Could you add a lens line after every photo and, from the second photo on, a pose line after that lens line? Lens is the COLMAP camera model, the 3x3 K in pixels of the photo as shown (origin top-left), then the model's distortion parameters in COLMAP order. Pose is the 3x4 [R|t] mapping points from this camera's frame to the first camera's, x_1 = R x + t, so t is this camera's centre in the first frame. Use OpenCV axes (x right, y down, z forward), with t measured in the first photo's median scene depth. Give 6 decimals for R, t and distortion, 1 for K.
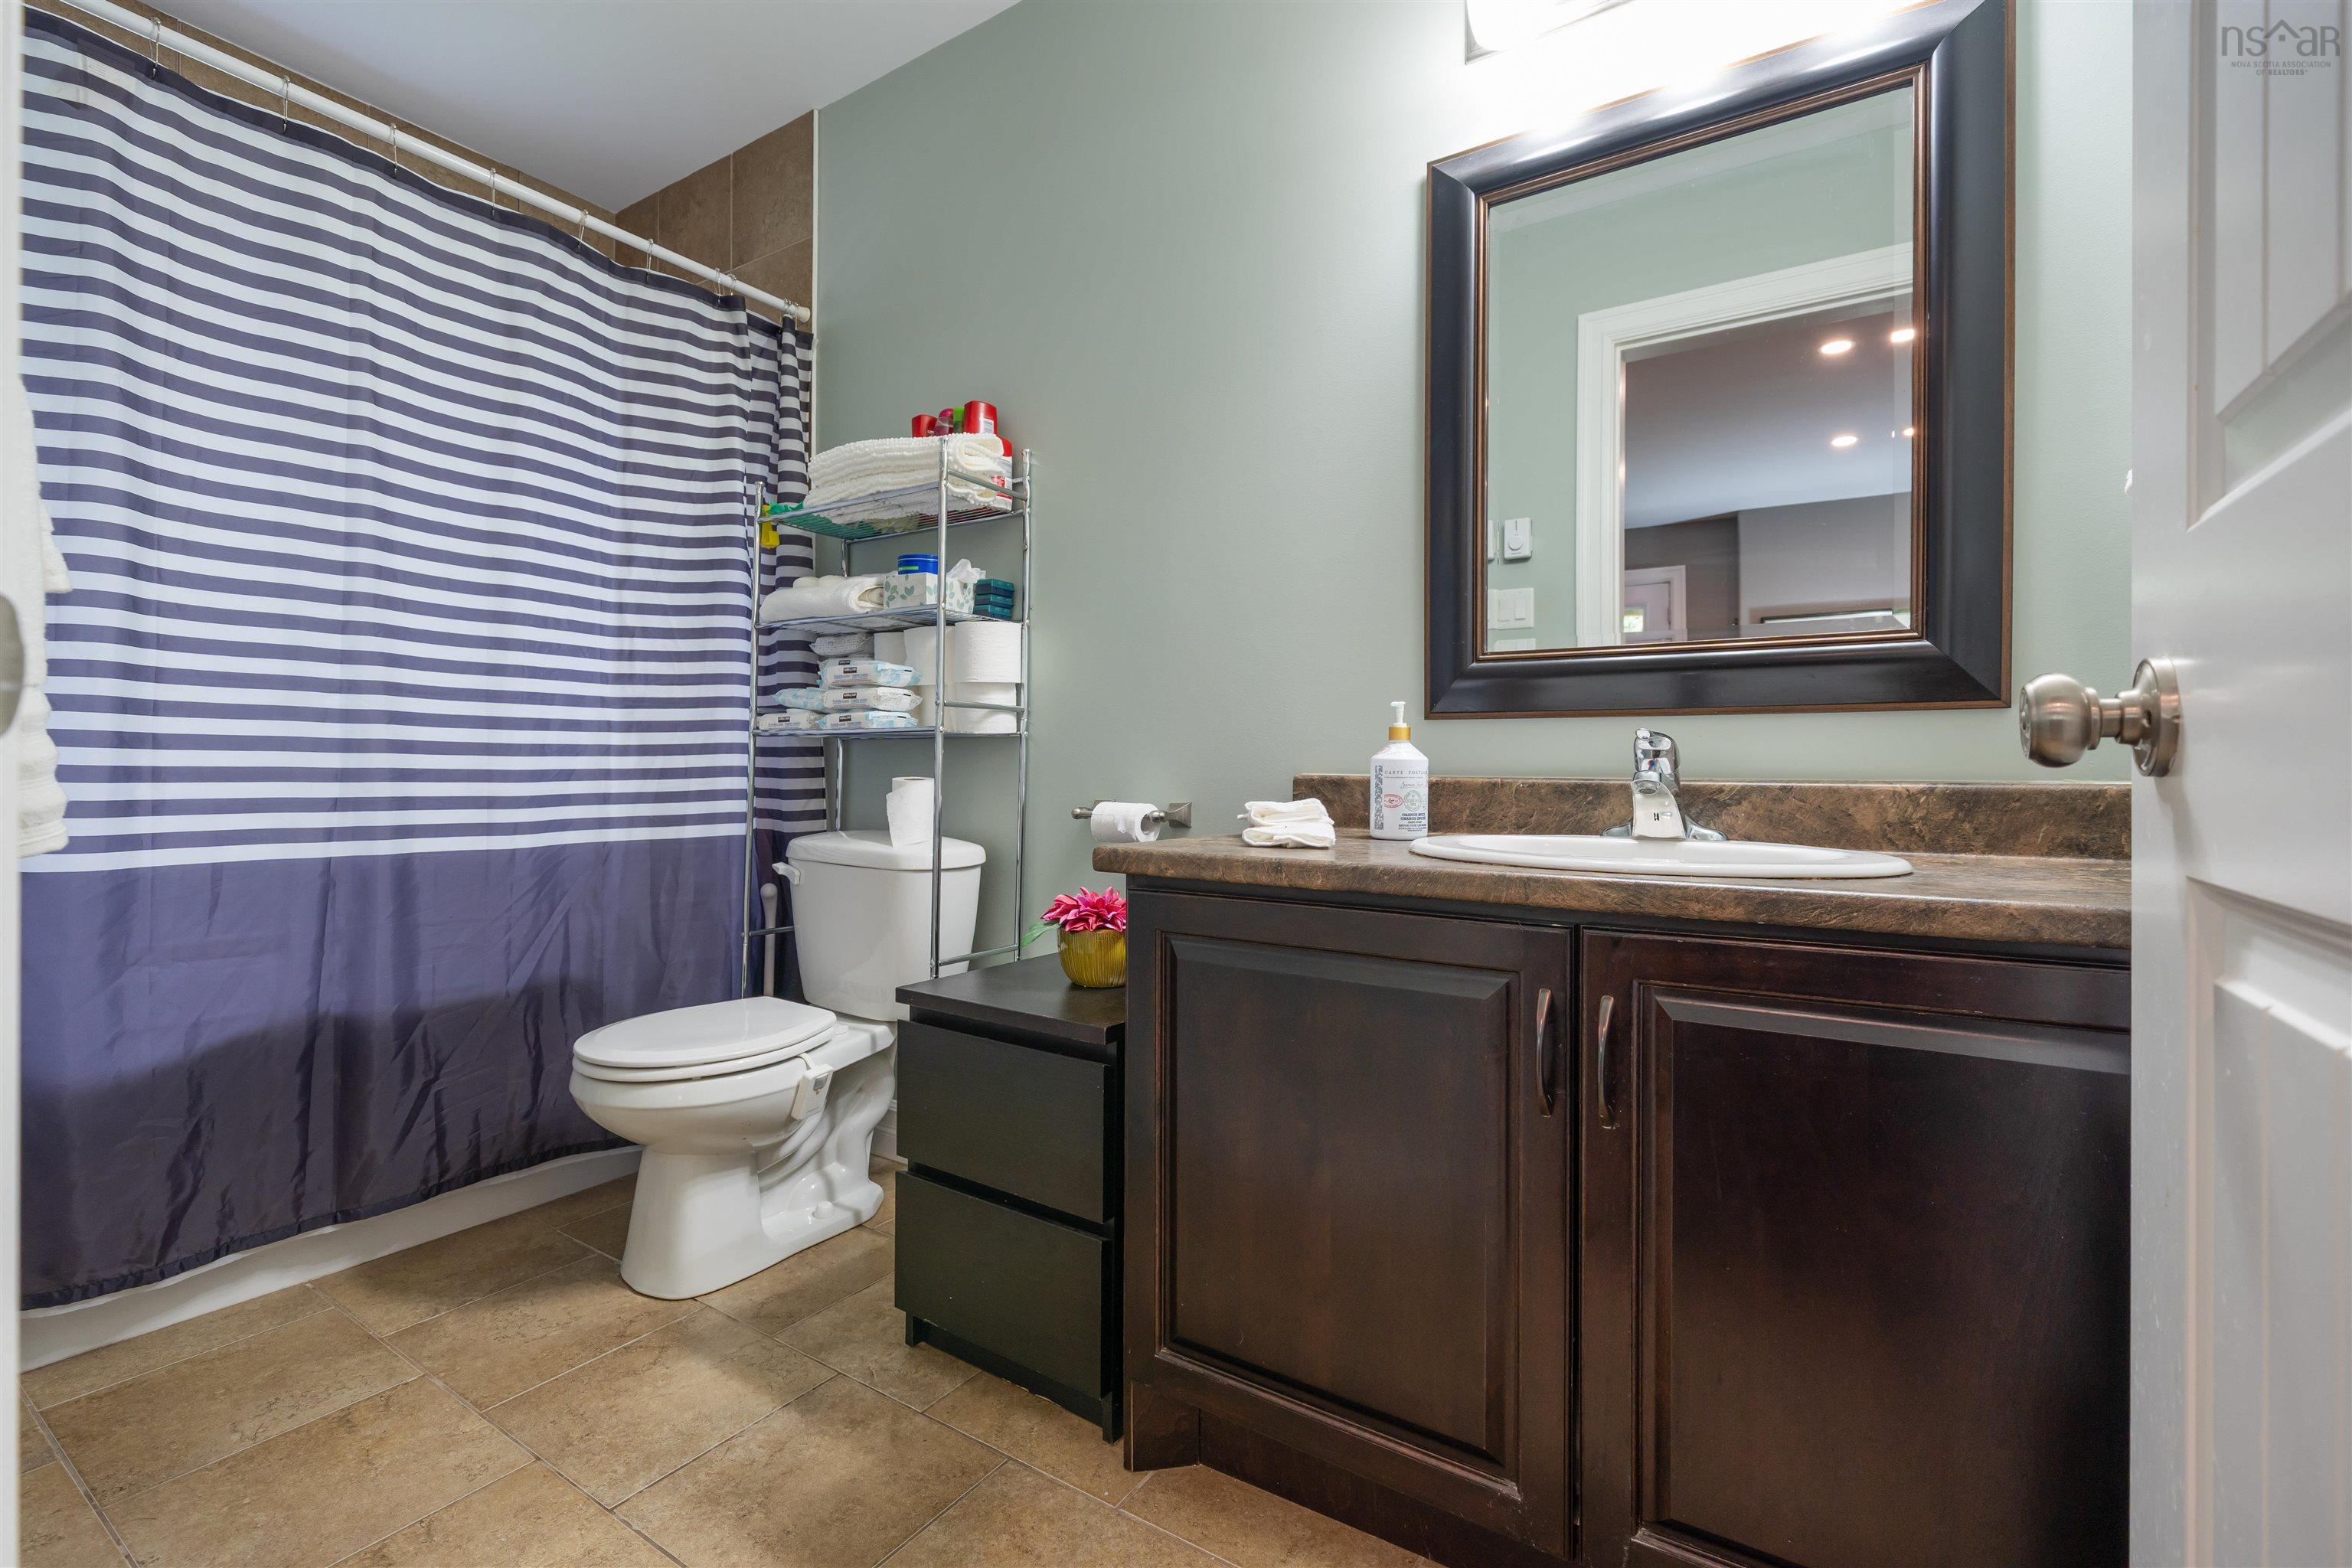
lens RADIAL K [[1009.4, 0, 1178.0], [0, 1009.4, 758.2], [0, 0, 1]] dist [-0.000185, -0.000482]
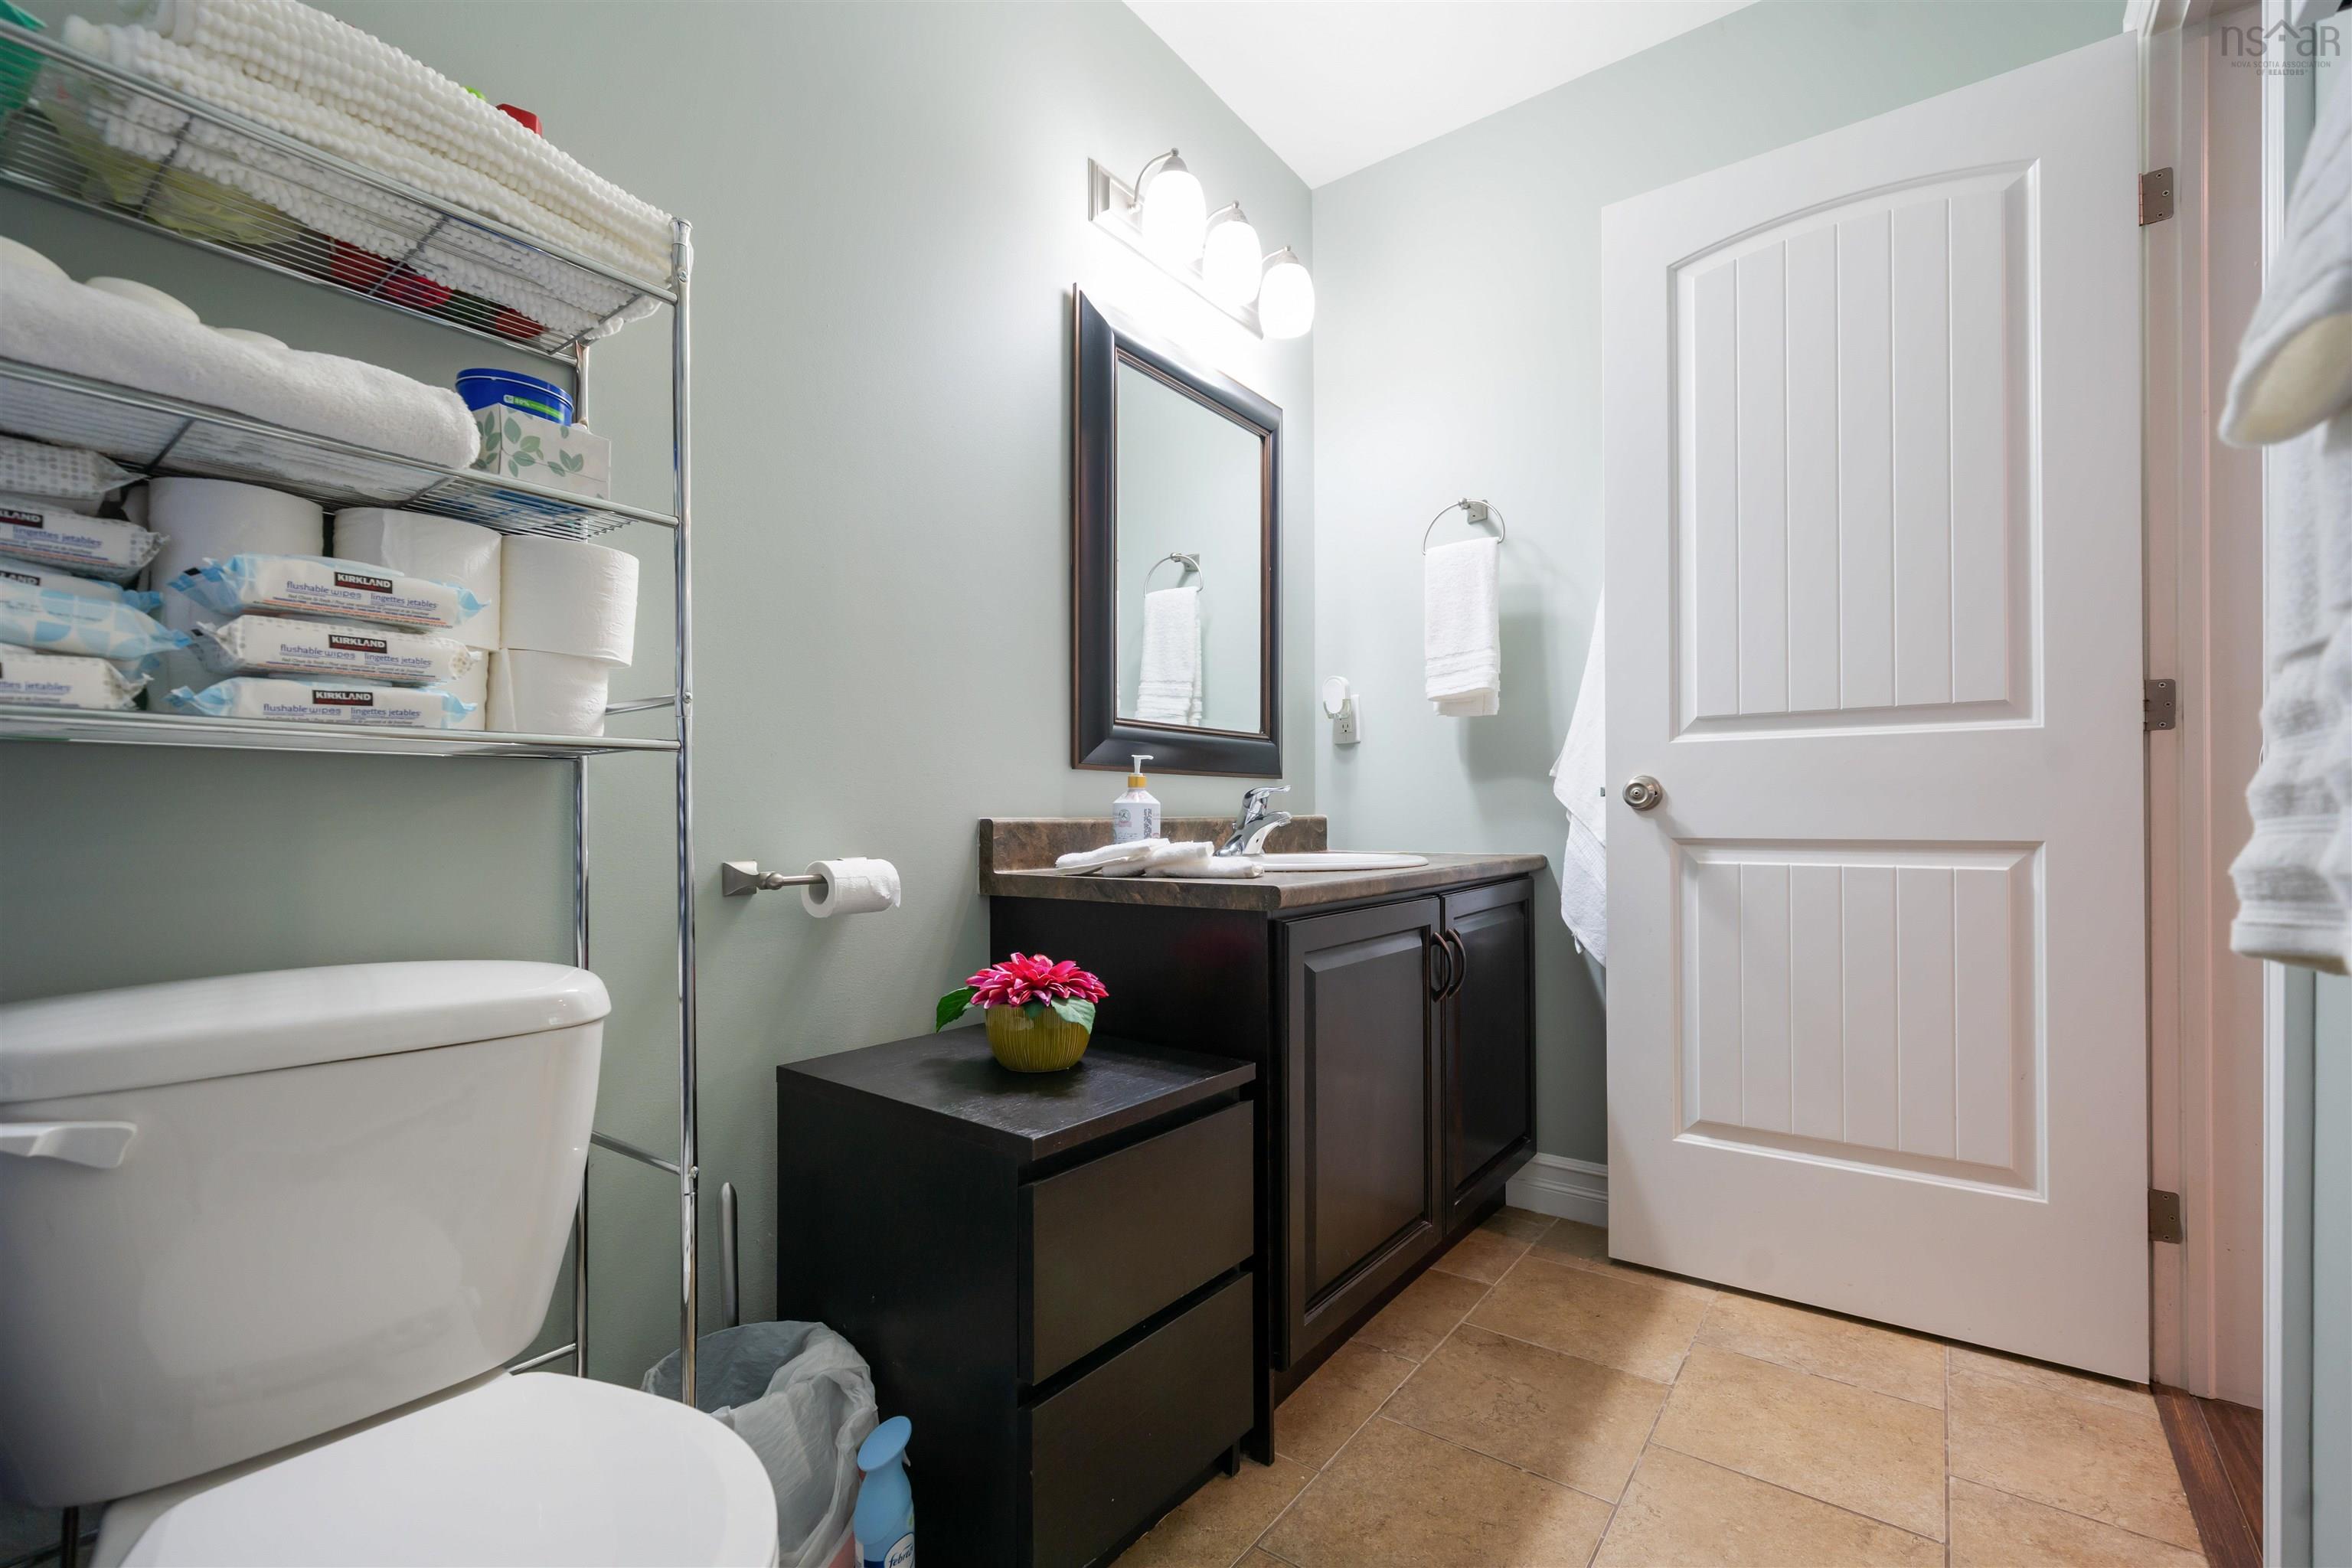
lens RADIAL K [[1007.2, 0, 1187.1], [0, 1007.2, 799.8], [0, 0, 1]] dist [-0.000033, 0.000050]
pose [[0.074270, 0.004533, 0.997228, -0.892203], [-0.007661, 0.999963, -0.003975, 0.000367], [-0.997209, -0.007344, 0.074302, 0.797909]]
